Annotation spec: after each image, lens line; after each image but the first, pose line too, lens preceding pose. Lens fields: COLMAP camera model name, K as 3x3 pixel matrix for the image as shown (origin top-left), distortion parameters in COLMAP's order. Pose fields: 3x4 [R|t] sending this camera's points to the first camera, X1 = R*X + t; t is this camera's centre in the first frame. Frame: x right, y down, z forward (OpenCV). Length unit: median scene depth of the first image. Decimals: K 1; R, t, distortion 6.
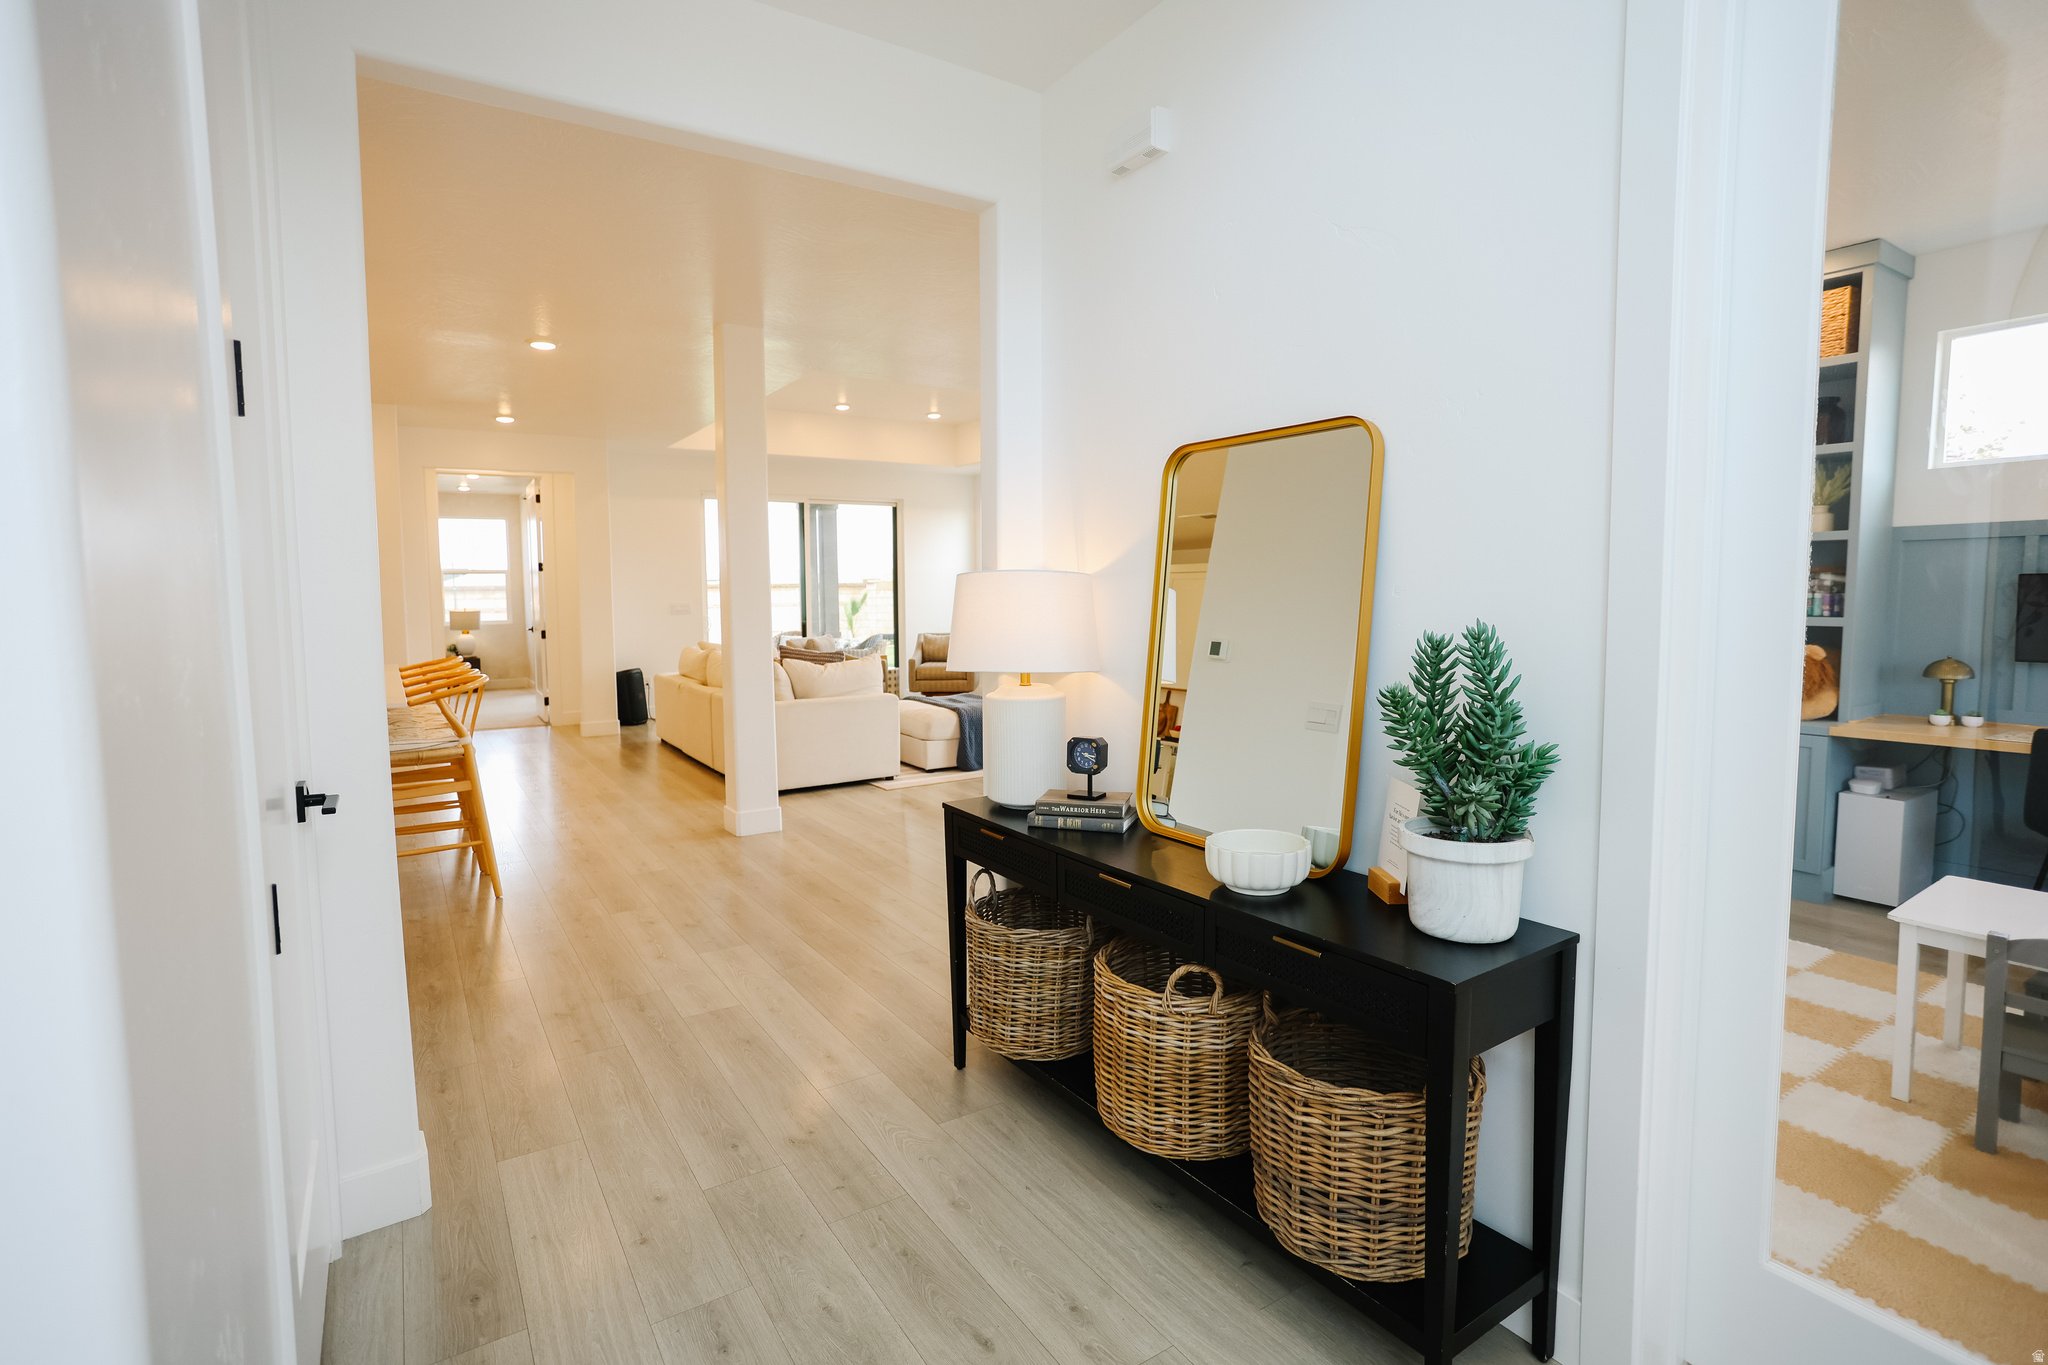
lens RADIAL K [[969.6, 0, 989.4], [0, 969.6, 672.5], [0, 0, 1]] dist [-0.055425, 0.038337]
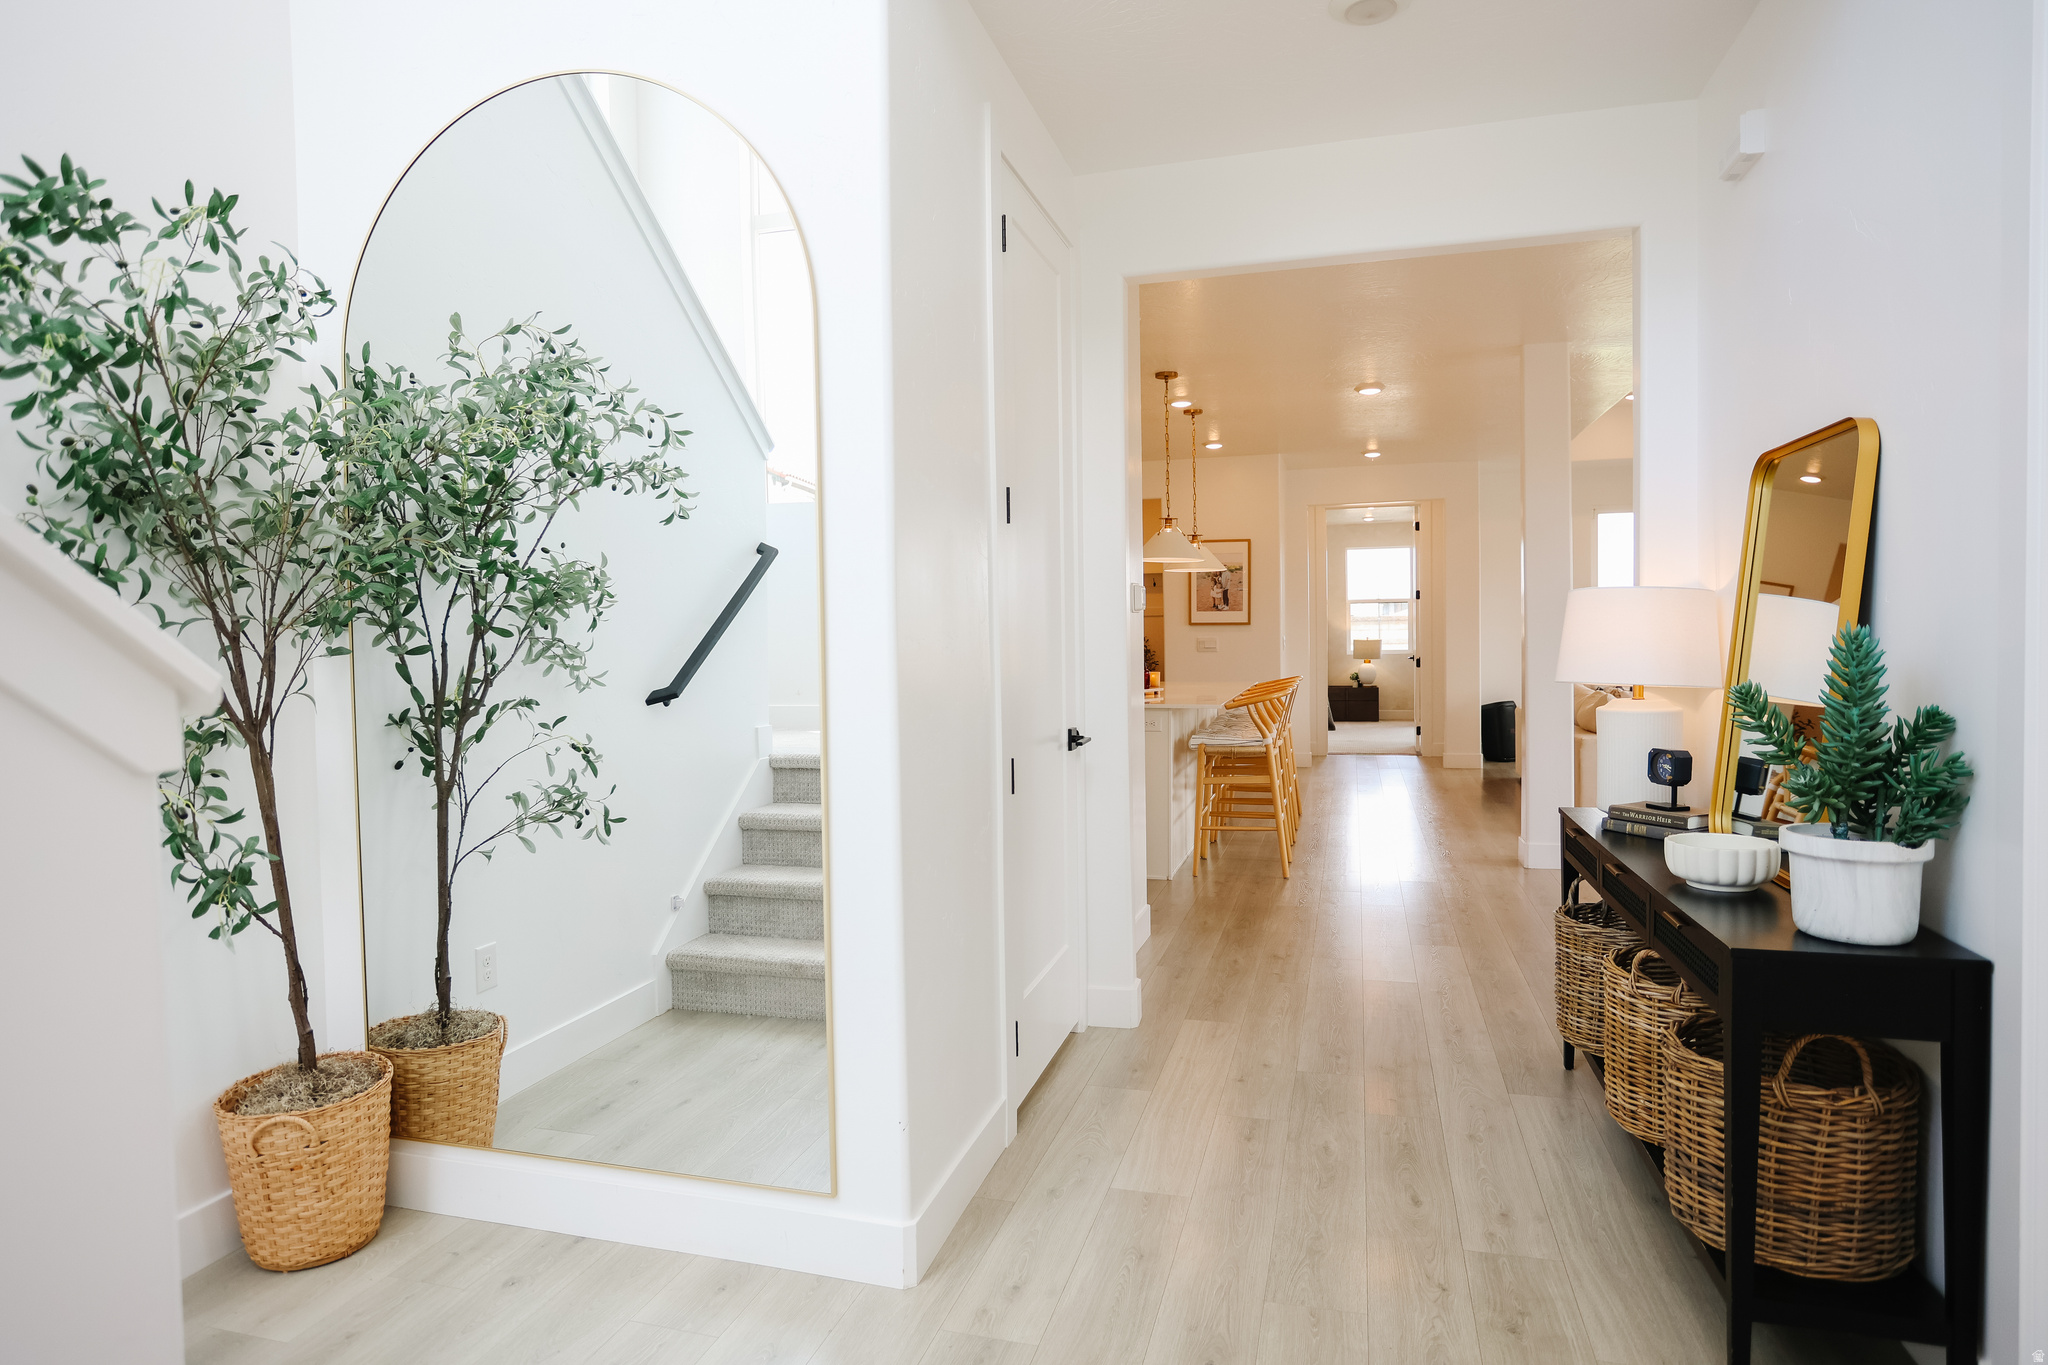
lens RADIAL K [[1147.6, 0, 1024.0], [0, 1147.6, 682.5], [0, 0, 1]] dist [0.000843, 0.000081]
pose [[0.659386, 0.027915, -0.751286, 0.555304], [-0.051992, 0.998611, -0.008527, 0.042573], [0.750005, 0.044683, 0.659921, -0.301506]]
